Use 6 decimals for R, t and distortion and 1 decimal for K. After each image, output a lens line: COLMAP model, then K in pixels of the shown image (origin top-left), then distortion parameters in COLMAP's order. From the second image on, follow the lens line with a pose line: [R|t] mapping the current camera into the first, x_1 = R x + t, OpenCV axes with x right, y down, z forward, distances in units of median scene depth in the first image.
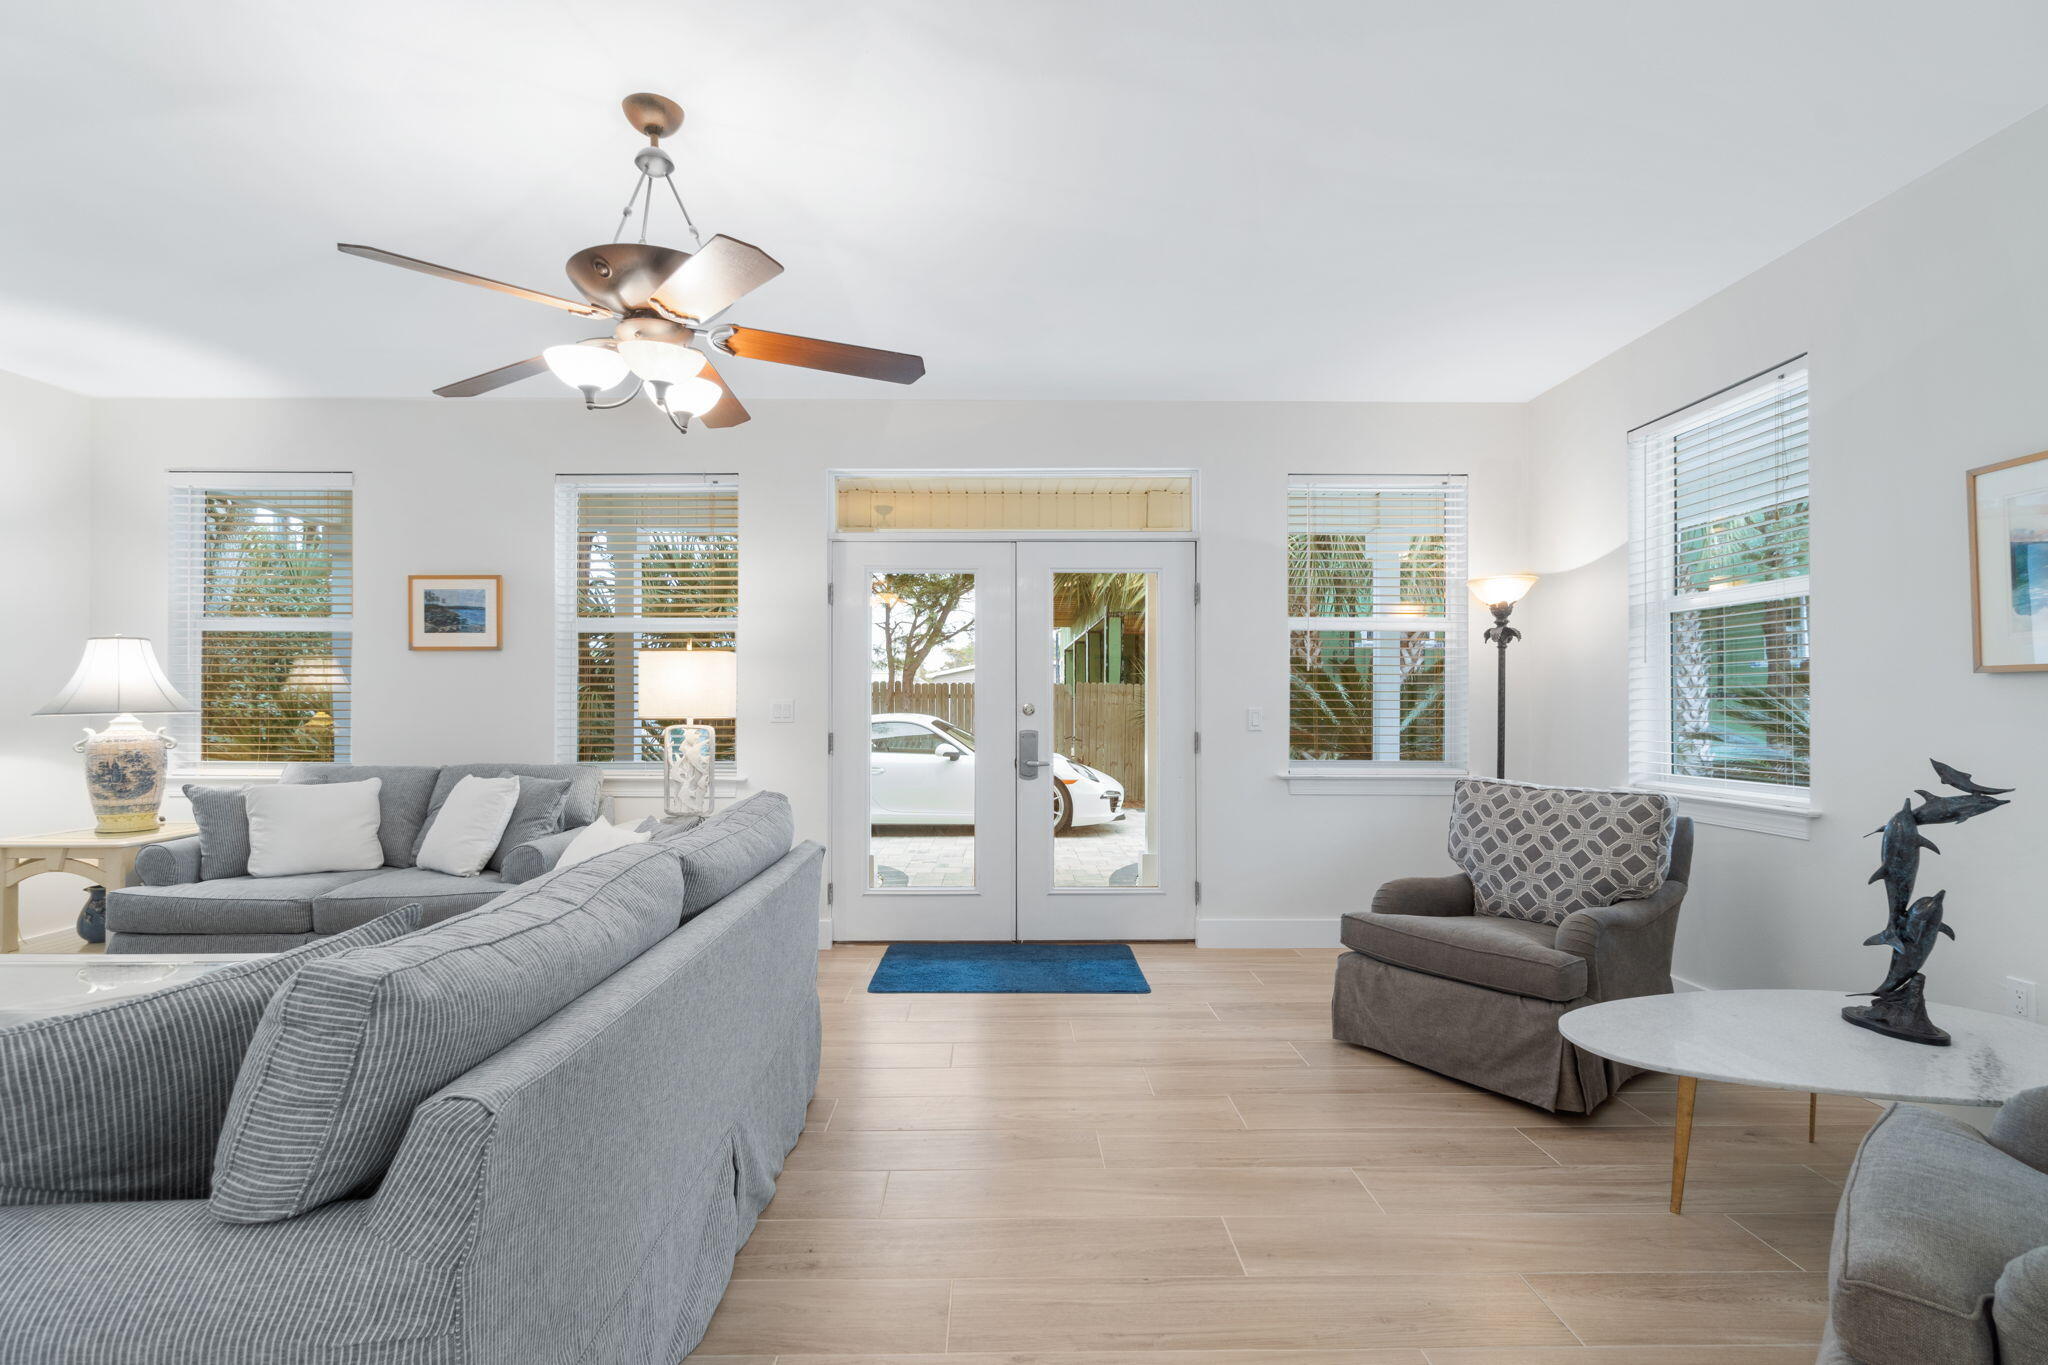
lens RADIAL K [[956.8, 0, 1002.9], [0, 956.8, 698.1], [0, 0, 1]] dist [-0.001464, -0.000226]
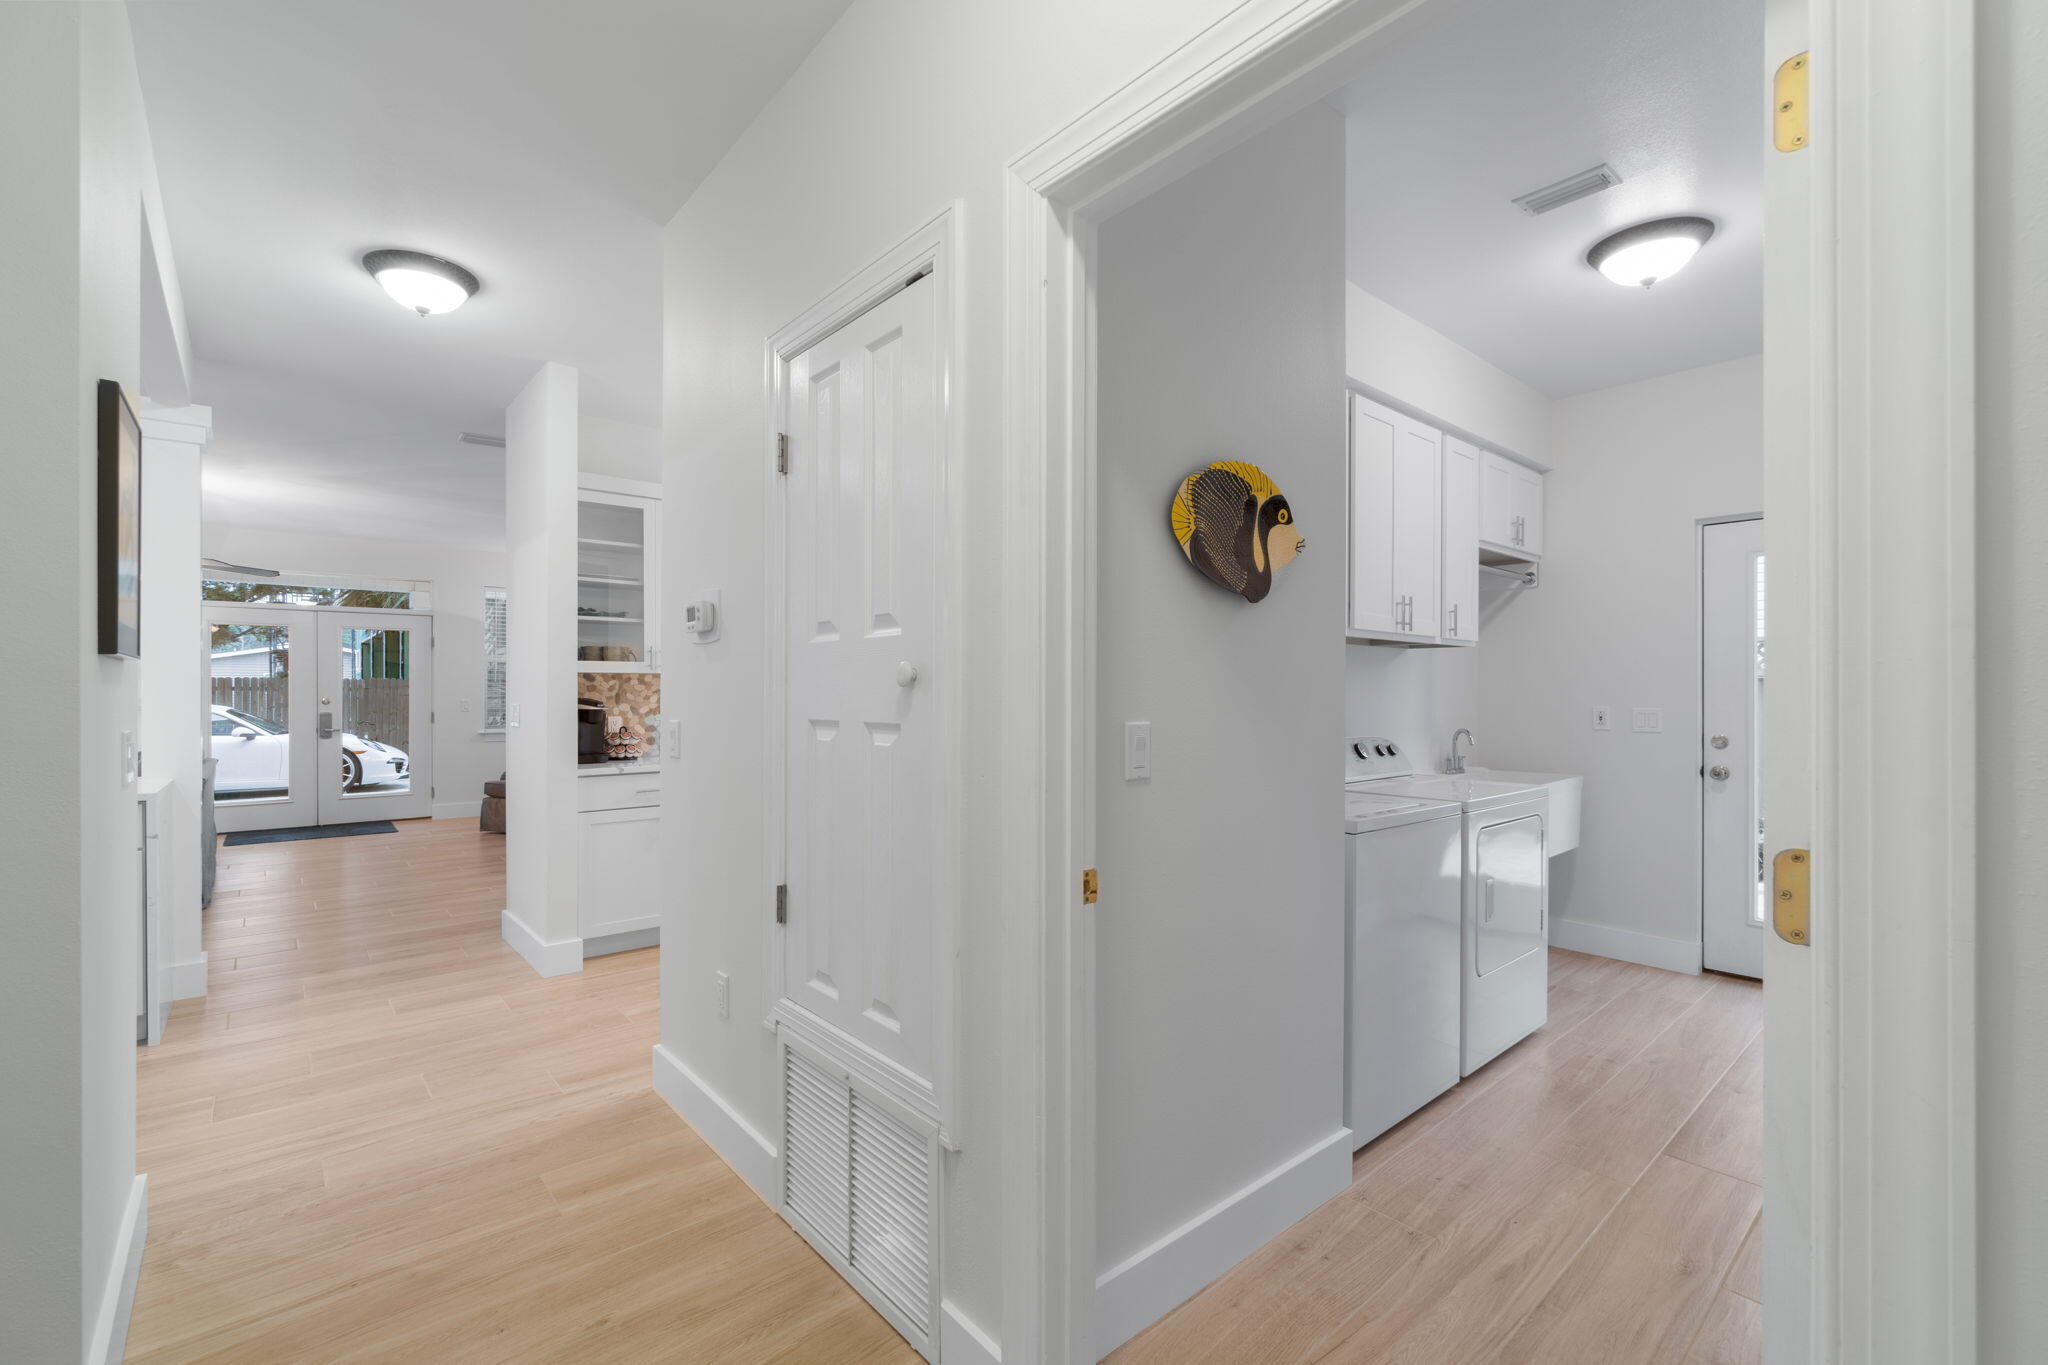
lens RADIAL K [[874.7, 0, 1012.9], [0, 874.7, 688.3], [0, 0, 1]] dist [-0.006156, -0.000295]
pose [[0.762883, 0.002082, 0.646533, -0.053204], [-0.003352, 0.999994, 0.000735, -0.021080], [-0.646528, -0.002728, 0.762885, -1.246821]]
